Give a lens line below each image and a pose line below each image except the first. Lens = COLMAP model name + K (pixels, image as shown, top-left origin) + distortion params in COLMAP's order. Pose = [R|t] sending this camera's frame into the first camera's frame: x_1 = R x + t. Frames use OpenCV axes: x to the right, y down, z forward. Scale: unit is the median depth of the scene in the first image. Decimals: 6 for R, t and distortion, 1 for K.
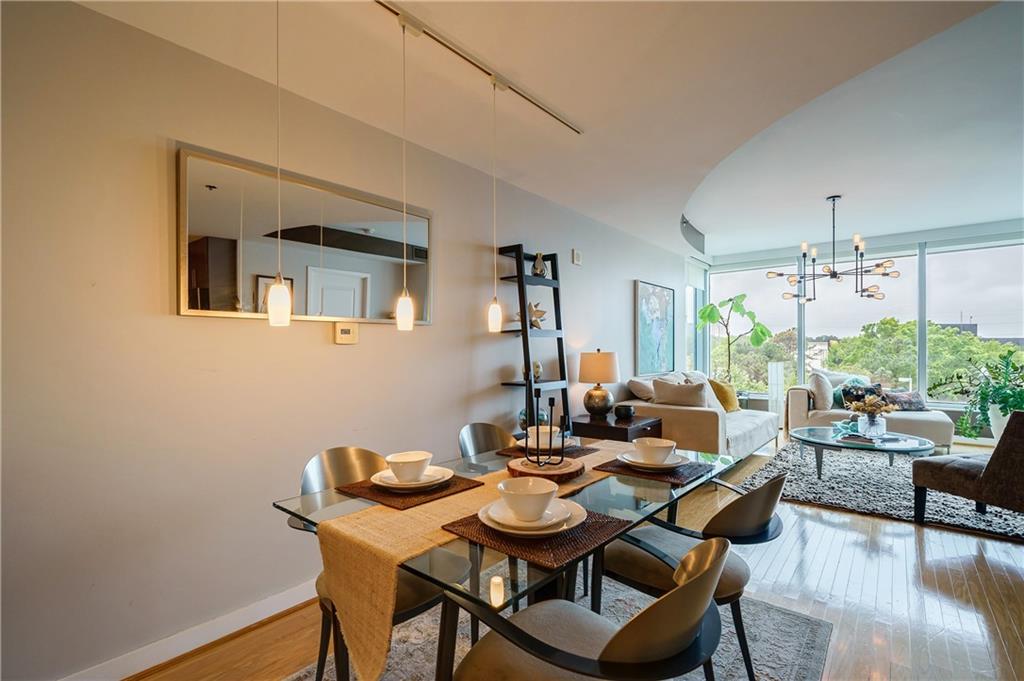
lens RADIAL K [[457.7, 0, 510.5], [0, 457.7, 353.0], [0, 0, 1]] dist [0.004049, -0.001828]
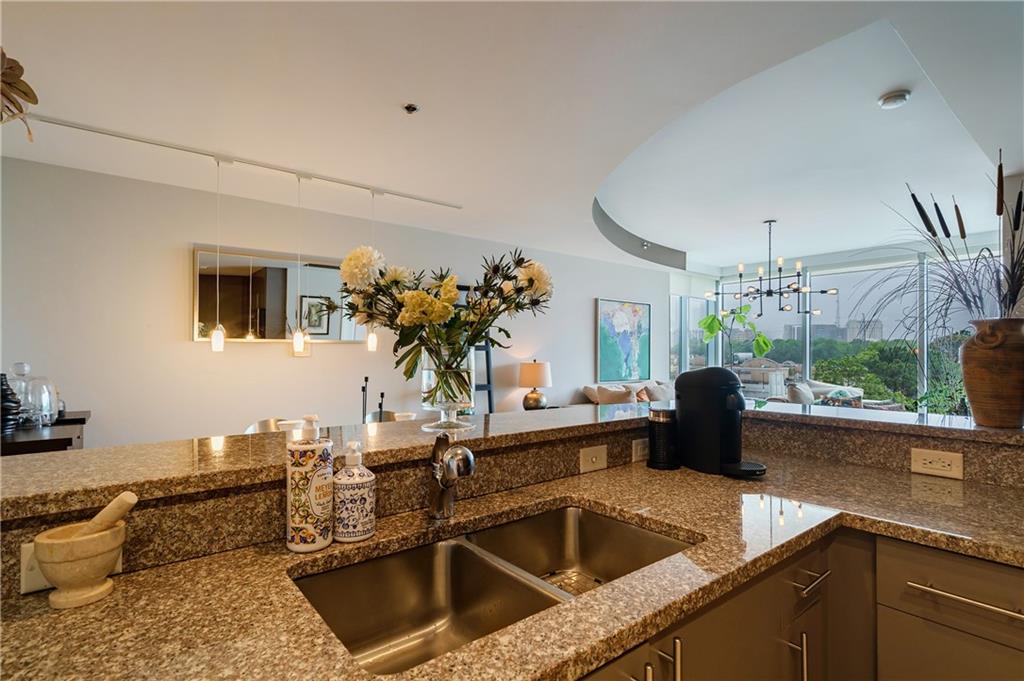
lens RADIAL K [[494.7, 0, 514.2], [0, 494.7, 352.0], [0, 0, 1]] dist [-0.004051, 0.002450]
pose [[0.981375, 0.008974, -0.191895, 0.330180], [-0.010966, 0.999896, -0.009323, -0.013392], [0.191791, 0.011253, 0.981371, -0.249684]]
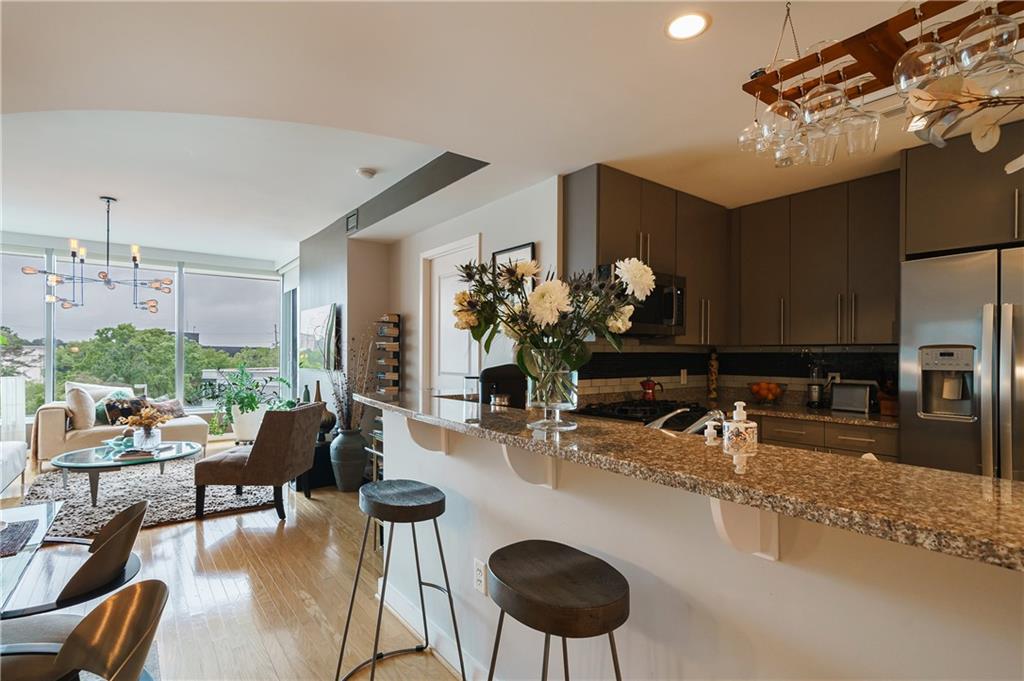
lens RADIAL K [[494.7, 0, 506.7], [0, 494.7, 350.5], [0, 0, 1]] dist [-0.004051, 0.002450]
pose [[0.215978, 0.015285, 0.976279, -0.089966], [0.000971, 0.999874, -0.015869, -0.013739], [-0.976398, 0.004375, 0.215936, -0.000819]]
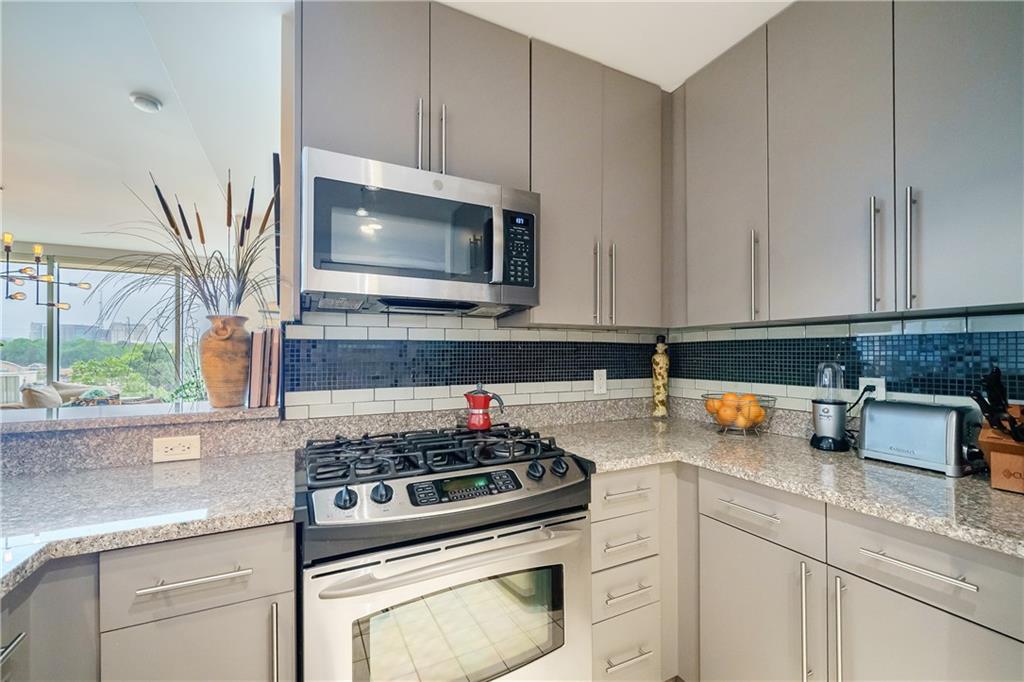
lens RADIAL K [[419.9, 0, 507.4], [0, 419.9, 351.1], [0, 0, 1]] dist [-0.006746, 0.000453]
pose [[0.400015, 0.013104, 0.916415, 0.365563], [0.006878, 0.999827, -0.017299, -0.007290], [-0.916483, 0.013223, 0.399856, -0.203616]]
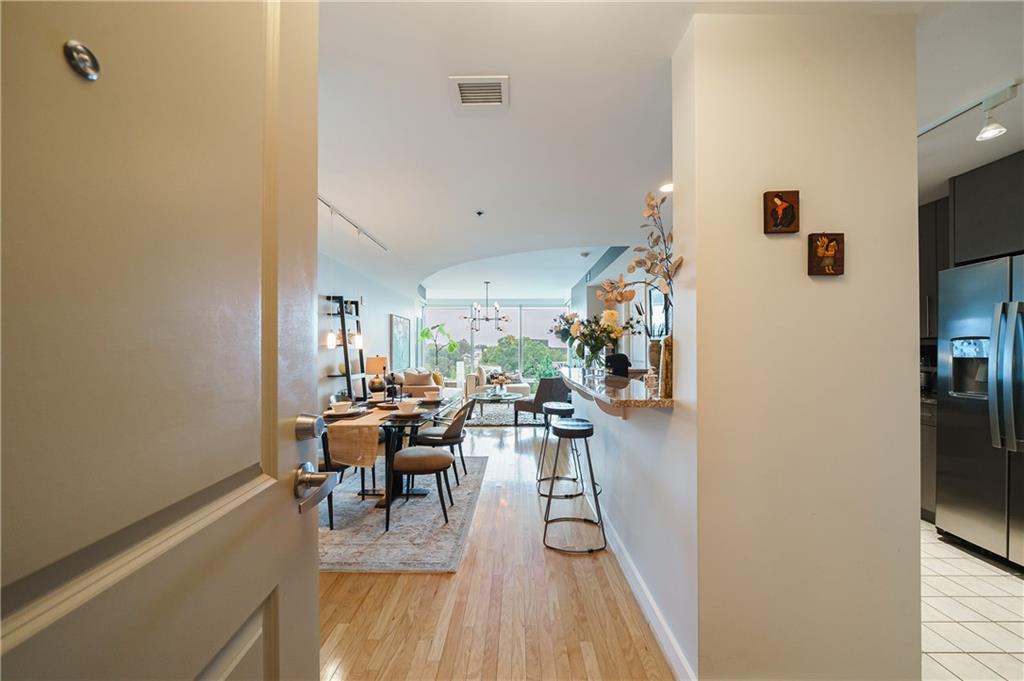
lens RADIAL K [[351.6, 0, 509.2], [0, 351.6, 351.2], [0, 0, 1]] dist [-0.008319, 0.000004]
pose [[0.774992, 0.006088, 0.631941, -0.222199], [0.001900, 0.999927, -0.011964, -0.005395], [-0.631968, 0.010472, 0.774924, -0.296653]]
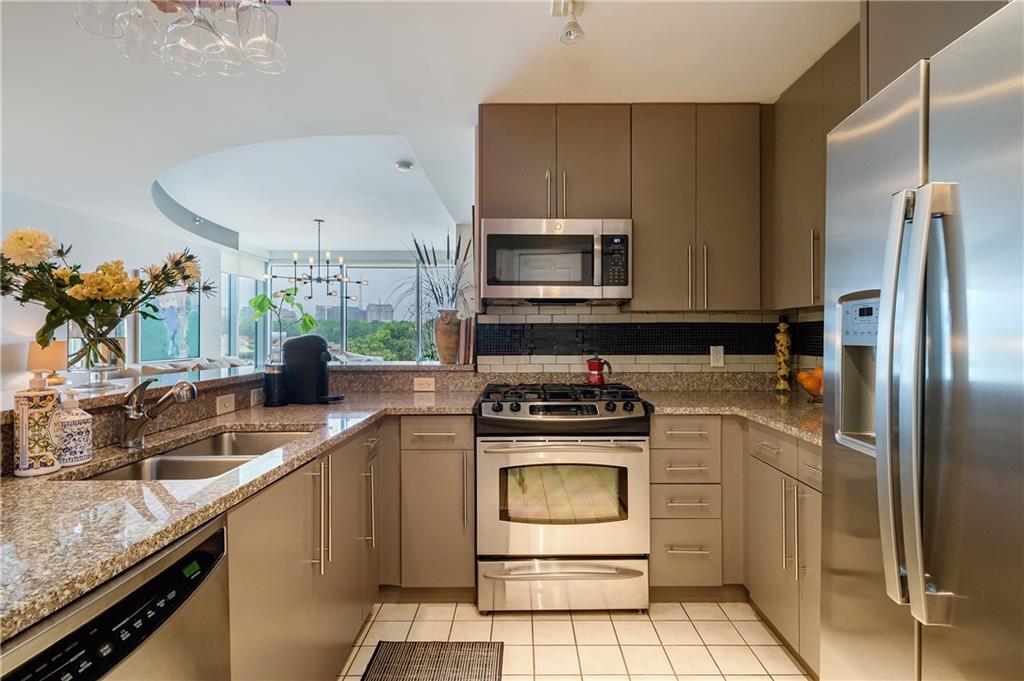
lens RADIAL K [[494.7, 0, 520.6], [0, 494.7, 332.4], [0, 0, 1]] dist [-0.004051, 0.002450]
pose [[0.764778, 0.007039, 0.644256, 0.234356], [0.000675, 0.999931, -0.011727, -0.004539], [-0.644294, 0.009403, 0.764720, -0.426383]]
